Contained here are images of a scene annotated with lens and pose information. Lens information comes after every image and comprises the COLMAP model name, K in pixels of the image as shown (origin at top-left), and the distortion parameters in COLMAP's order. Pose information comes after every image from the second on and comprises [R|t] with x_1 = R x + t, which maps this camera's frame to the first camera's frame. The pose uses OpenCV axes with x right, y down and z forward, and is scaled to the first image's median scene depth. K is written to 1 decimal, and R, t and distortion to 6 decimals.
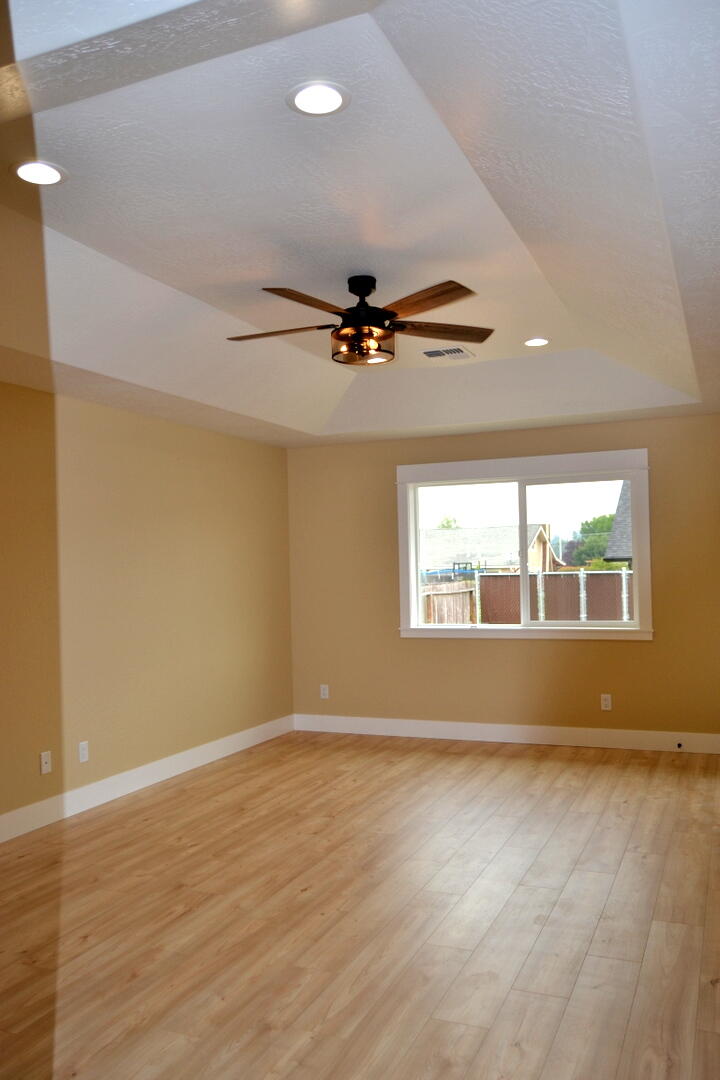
lens RADIAL K [[879.4, 0, 360.0], [0, 879.4, 540.0], [0, 0, 1]] dist [-0.010682, -0.002920]
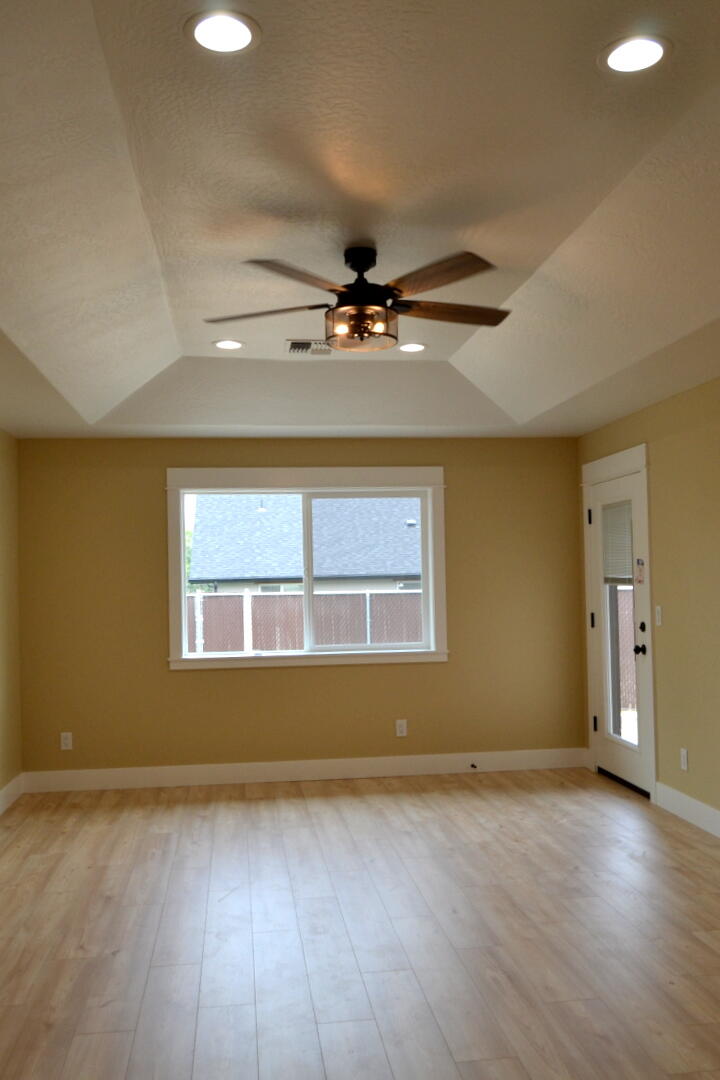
lens RADIAL K [[946.4, 0, 360.0], [0, 946.4, 540.0], [0, 0, 1]] dist [0.001996, -0.006919]
pose [[0.862718, 0.028691, 0.504870, -0.297254], [-0.015771, 0.999430, -0.029846, 0.011457], [-0.505439, 0.017787, 0.862679, 0.132505]]
